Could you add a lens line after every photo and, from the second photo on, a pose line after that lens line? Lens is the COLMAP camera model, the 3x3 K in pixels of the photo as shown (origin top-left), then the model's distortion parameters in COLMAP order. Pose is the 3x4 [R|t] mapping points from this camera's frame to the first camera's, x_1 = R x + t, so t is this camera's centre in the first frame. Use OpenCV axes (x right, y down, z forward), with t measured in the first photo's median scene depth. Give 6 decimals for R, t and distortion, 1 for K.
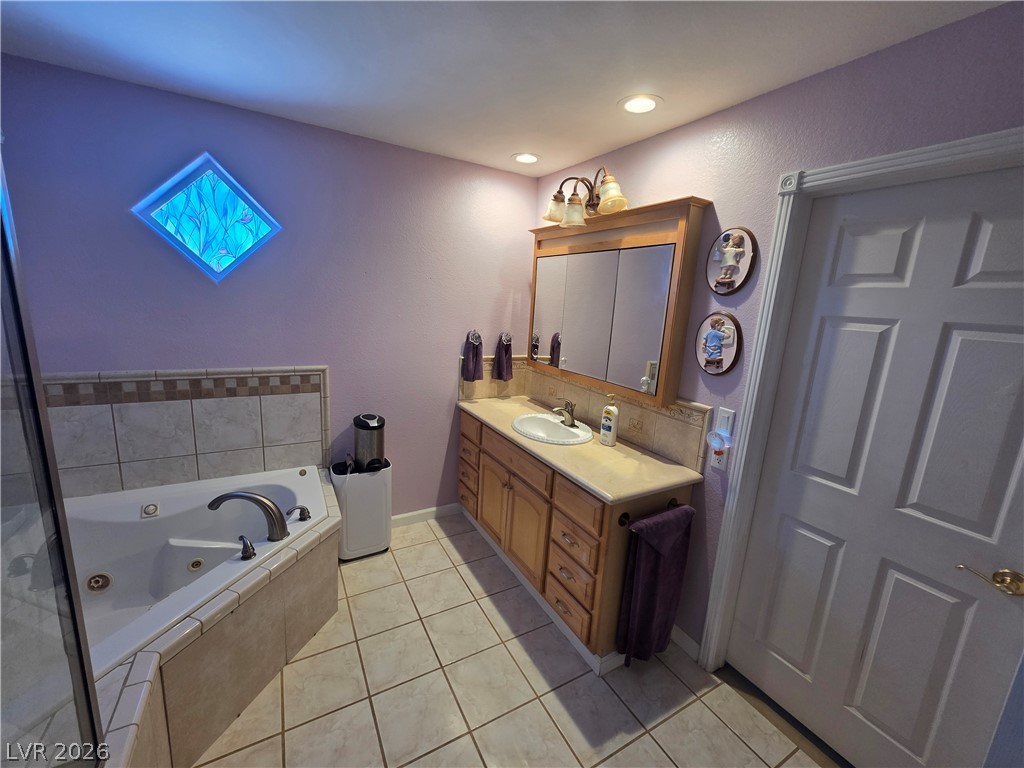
lens RADIAL K [[408.2, 0, 505.6], [0, 408.2, 381.8], [0, 0, 1]] dist [0.001639, -0.000318]
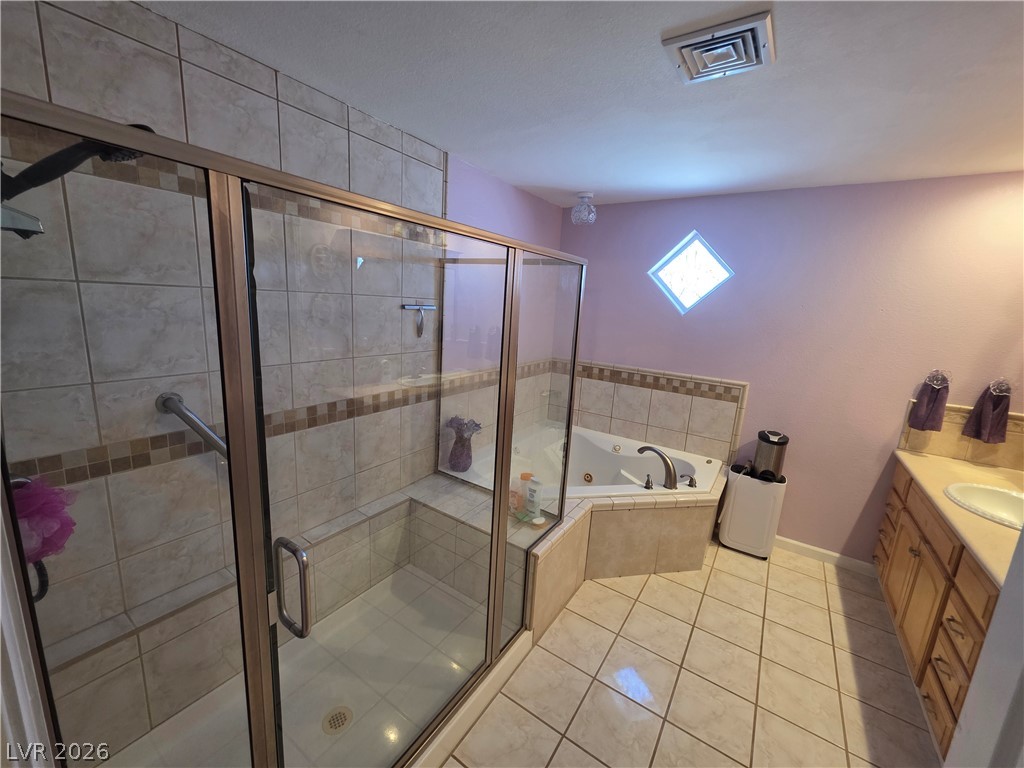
lens RADIAL K [[408.2, 0, 513.8], [0, 408.2, 382.4], [0, 0, 1]] dist [0.001639, -0.000318]
pose [[0.459545, 0.147257, -0.875862, 0.309830], [-0.210122, 0.976189, 0.053879, 0.040860], [0.862941, 0.159278, 0.479545, -0.180186]]
